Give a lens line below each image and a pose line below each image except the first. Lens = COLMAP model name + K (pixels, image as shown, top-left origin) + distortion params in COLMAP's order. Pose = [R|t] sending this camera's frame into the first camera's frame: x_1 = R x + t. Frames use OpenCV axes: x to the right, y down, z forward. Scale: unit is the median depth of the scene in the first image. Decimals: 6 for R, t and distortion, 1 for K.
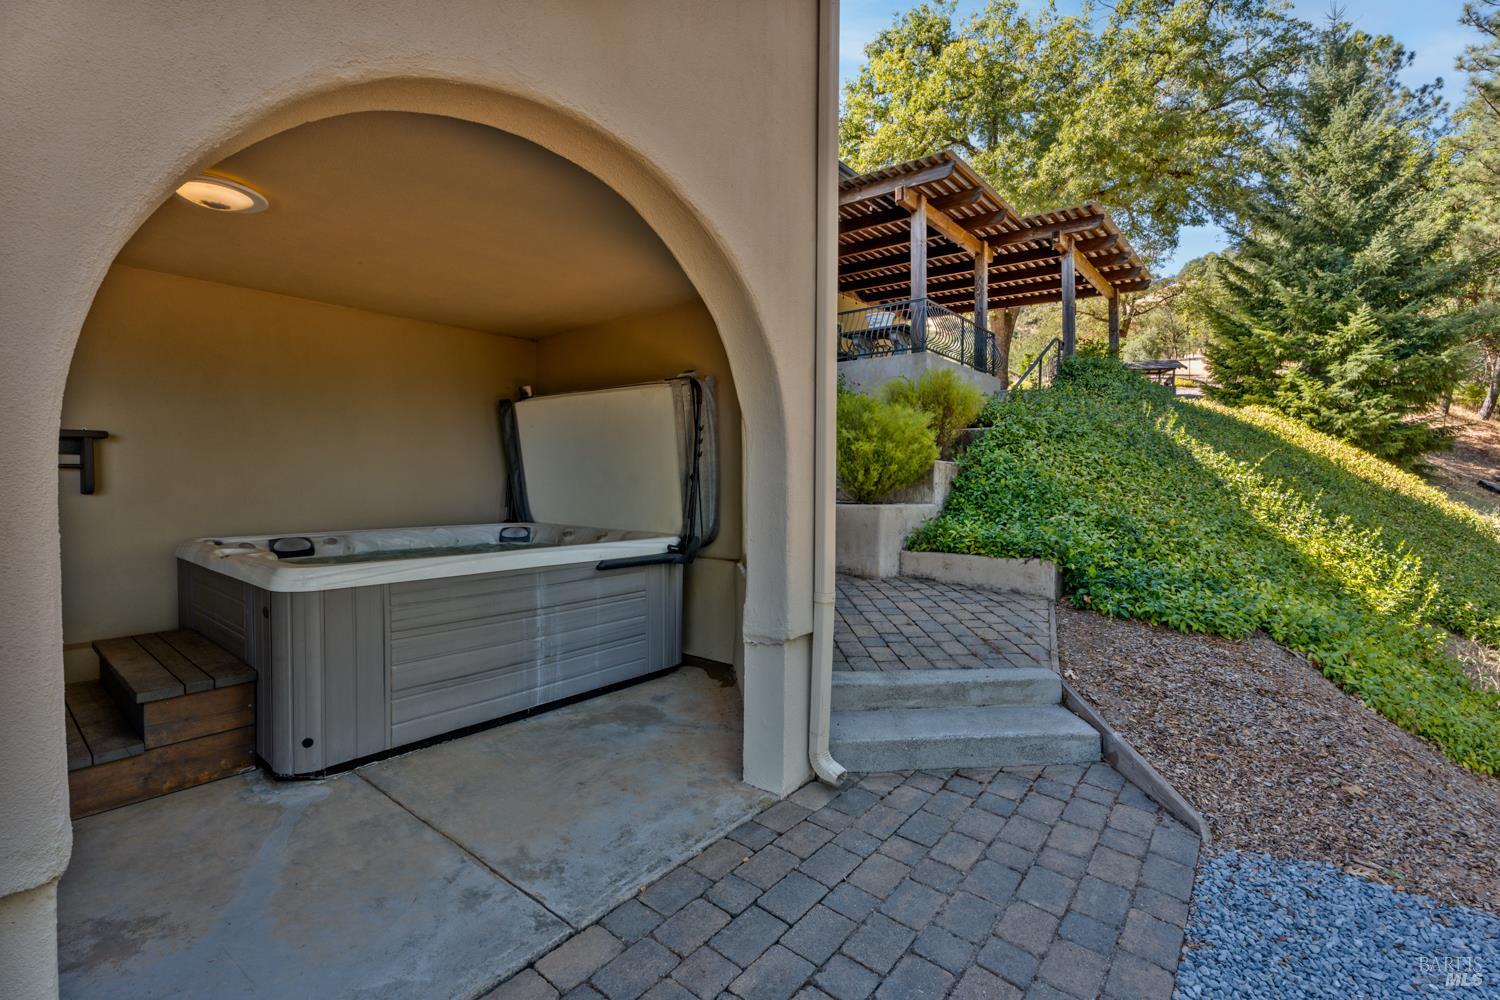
lens RADIAL K [[675.2, 0, 750.1], [0, 675.2, 497.1], [0, 0, 1]] dist [0.006861, 0.000599]
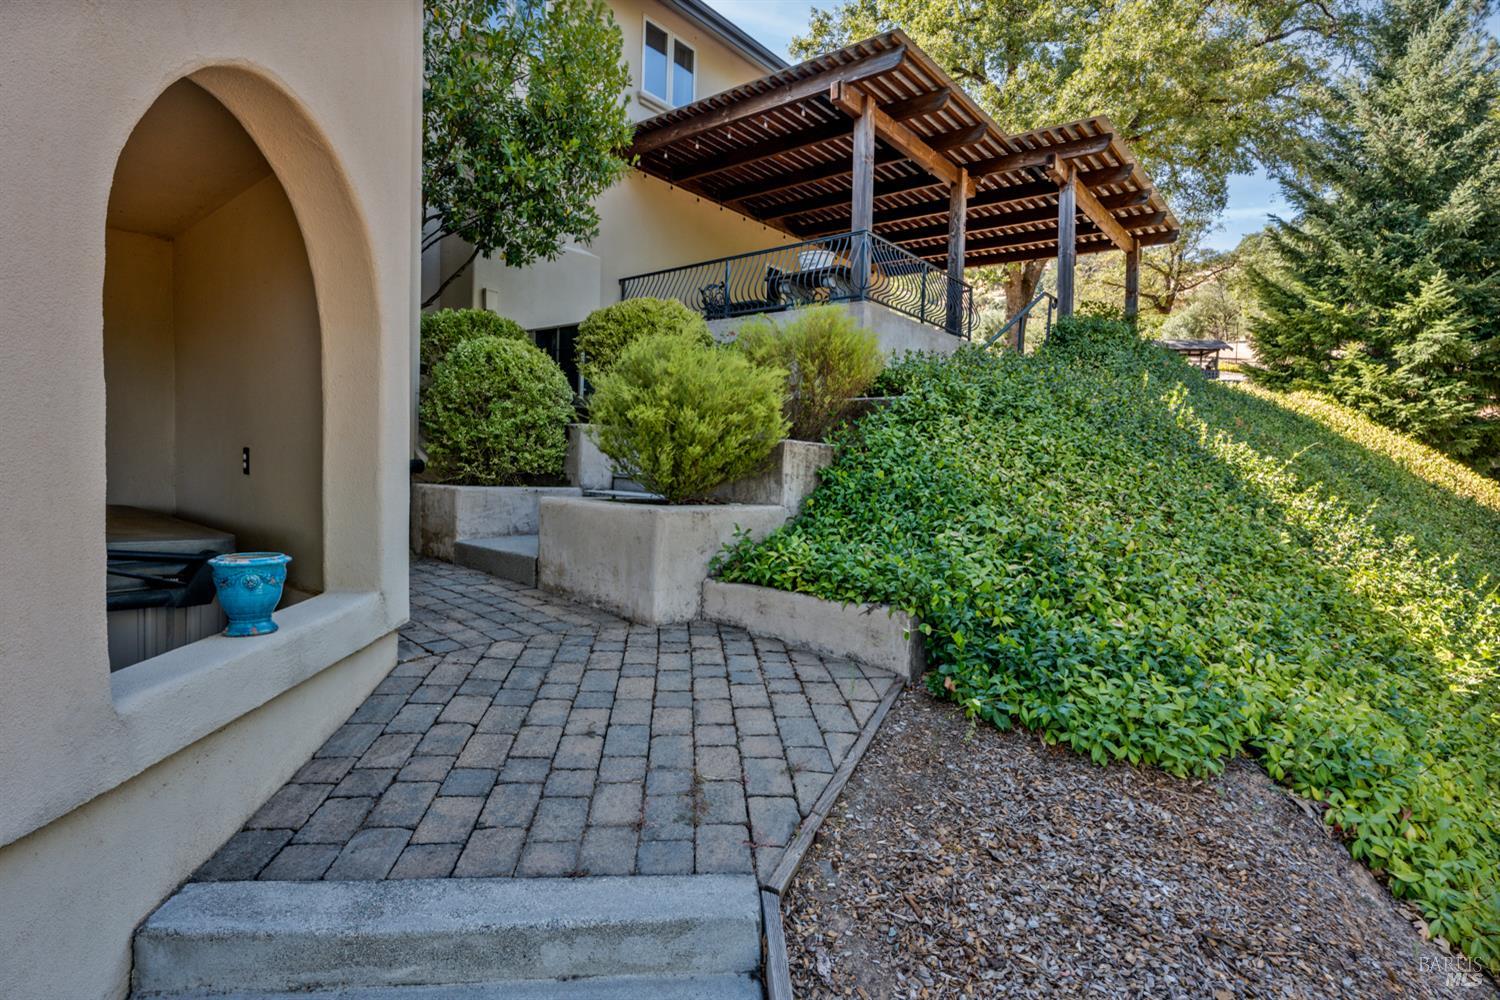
lens RADIAL K [[738.5, 0, 750.6], [0, 738.5, 497.7], [0, 0, 1]] dist [-0.000956, -0.000299]
pose [[0.999615, 0.026570, -0.007951, 0.131737], [-0.026420, 0.999483, 0.018325, -0.005443], [0.008434, -0.018107, 0.999800, 0.150564]]
